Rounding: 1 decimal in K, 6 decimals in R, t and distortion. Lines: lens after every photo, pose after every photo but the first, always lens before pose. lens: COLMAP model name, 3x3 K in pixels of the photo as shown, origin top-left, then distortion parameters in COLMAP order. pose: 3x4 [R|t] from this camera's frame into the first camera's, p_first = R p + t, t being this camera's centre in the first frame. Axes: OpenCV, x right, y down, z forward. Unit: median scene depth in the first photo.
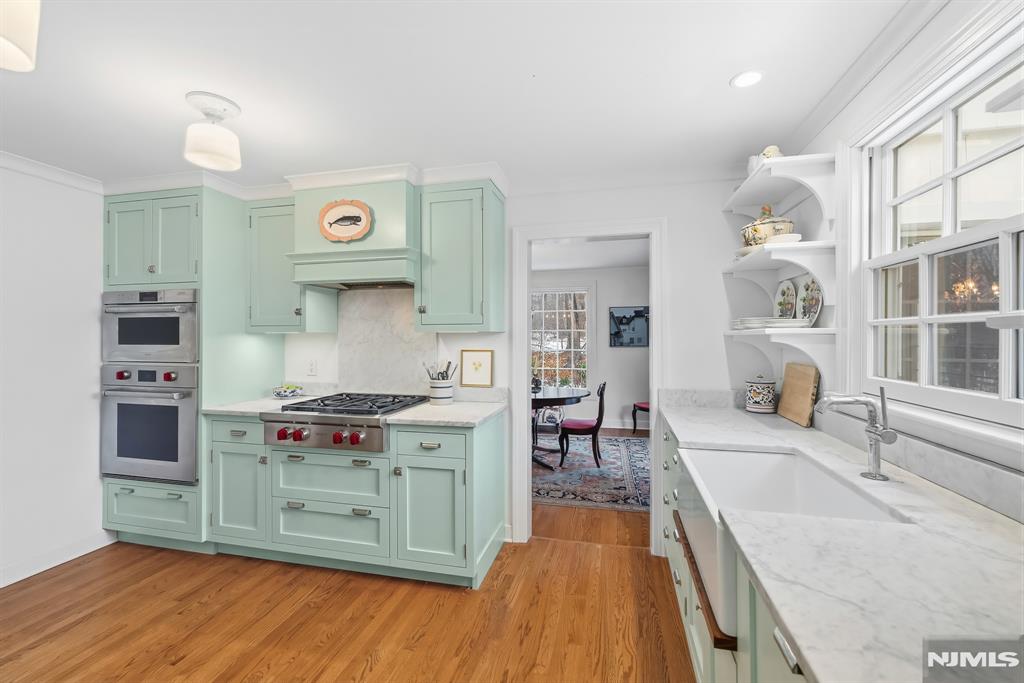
lens RADIAL K [[426.7, 0, 514.9], [0, 426.7, 338.5], [0, 0, 1]] dist [0.002188, 0.000235]
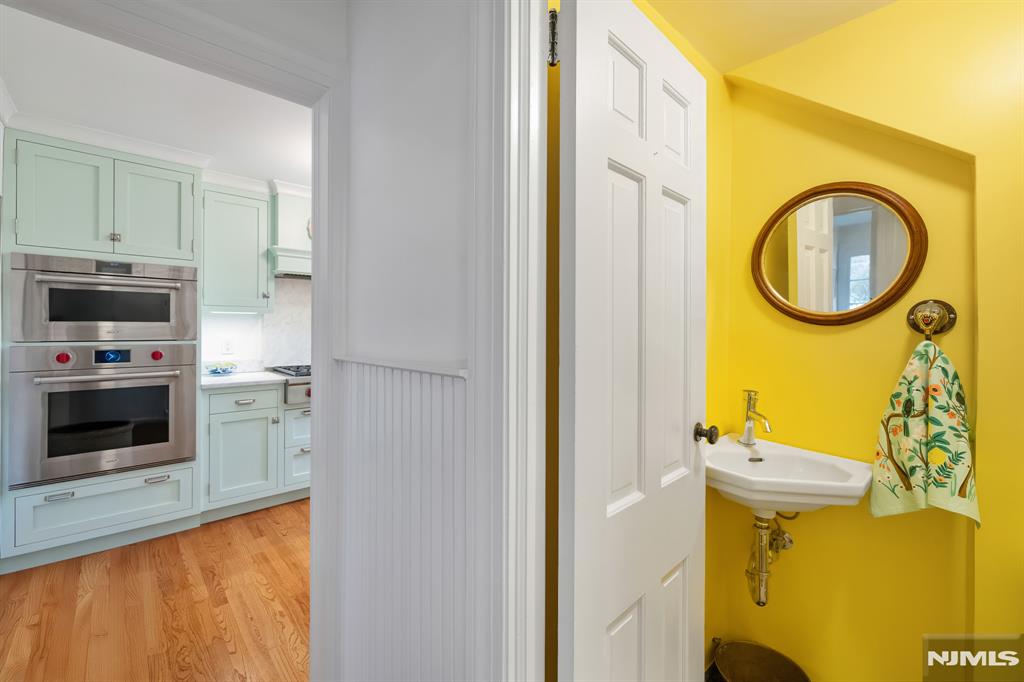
lens RADIAL K [[426.7, 0, 515.2], [0, 426.7, 331.5], [0, 0, 1]] dist [0.002188, 0.000235]
pose [[0.550310, -0.001333, 0.834959, -1.166211], [-0.005747, 0.999969, 0.005385, 0.026010], [-0.834941, -0.007762, 0.550285, -0.200917]]
